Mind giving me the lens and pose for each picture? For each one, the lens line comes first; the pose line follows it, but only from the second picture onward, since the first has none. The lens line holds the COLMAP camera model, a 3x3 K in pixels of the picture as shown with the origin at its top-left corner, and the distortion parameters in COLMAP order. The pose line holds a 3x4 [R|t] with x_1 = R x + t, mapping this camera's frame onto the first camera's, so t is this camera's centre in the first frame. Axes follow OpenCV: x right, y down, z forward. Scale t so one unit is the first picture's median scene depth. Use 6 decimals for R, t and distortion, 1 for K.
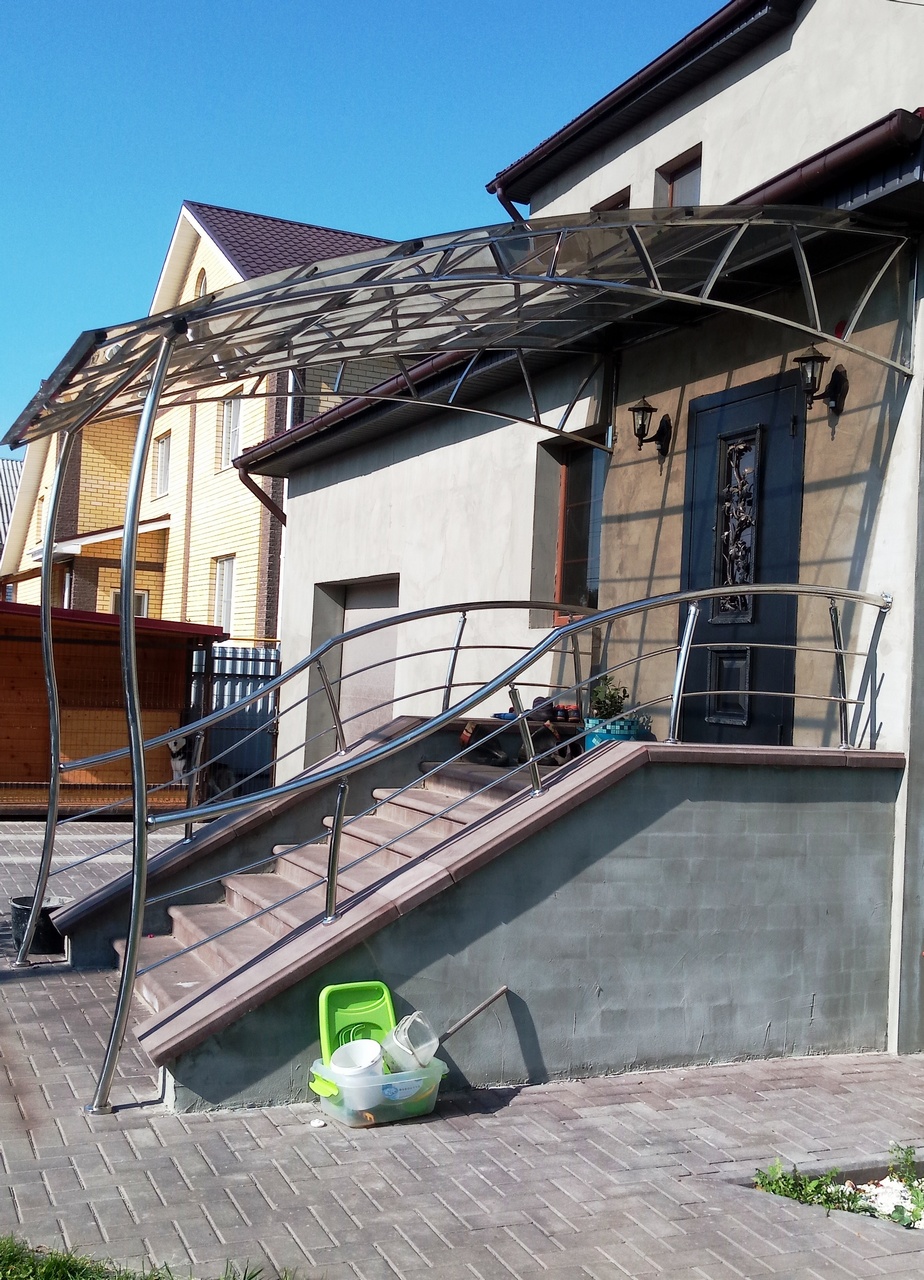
lens RADIAL K [[1433.9, 0, 462.0], [0, 1433.9, 640.0], [0, 0, 1]] dist [0.161156, -0.500156]
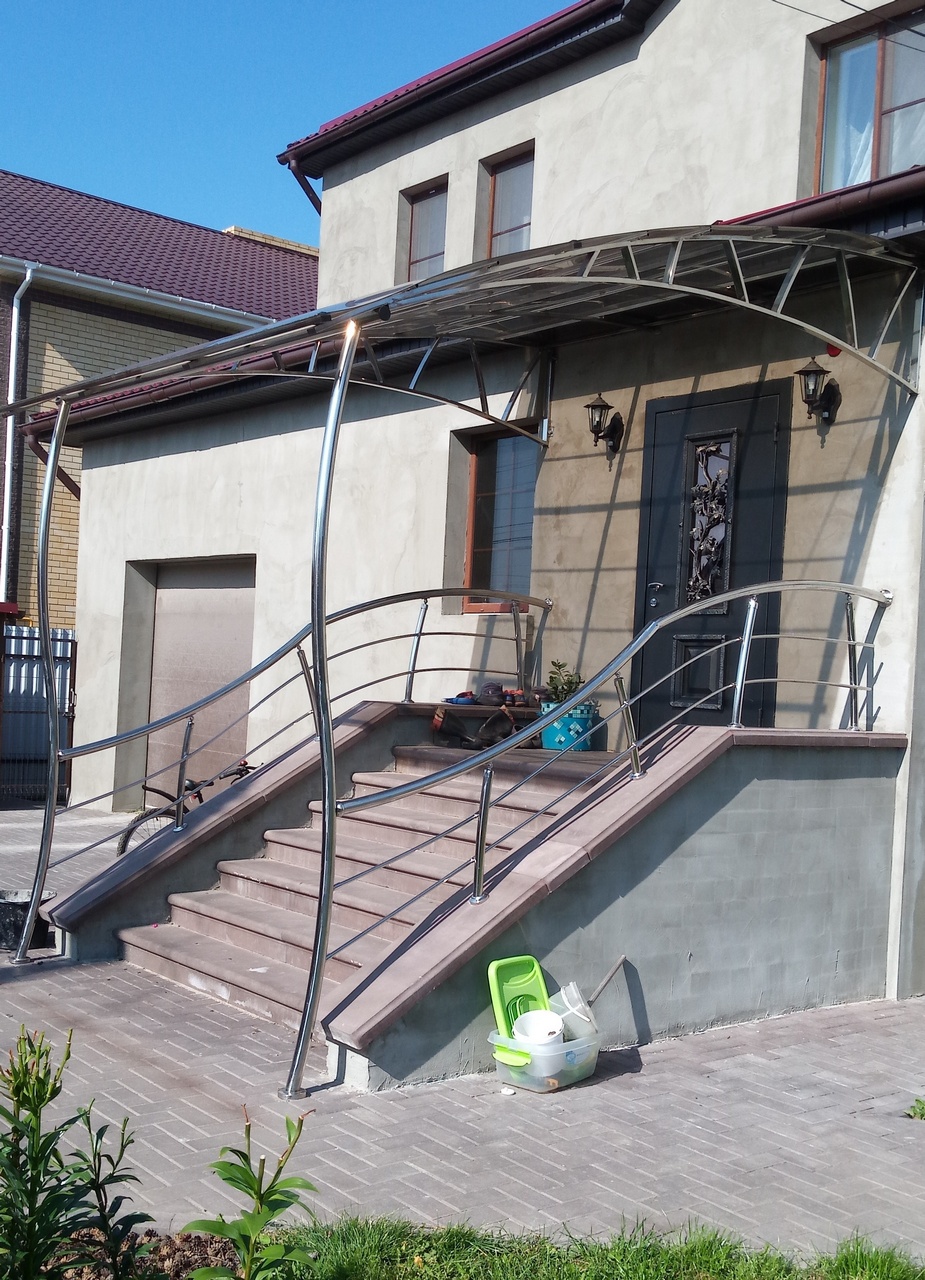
lens RADIAL K [[1438.4, 0, 458.2], [0, 1438.4, 693.8], [0, 0, 1]] dist [0.167742, -0.554100]
pose [[0.963600, 0.000457, 0.267346, -0.329614], [-0.014145, 0.998685, 0.049276, -0.003666], [-0.266972, -0.051264, 0.962340, 0.012707]]
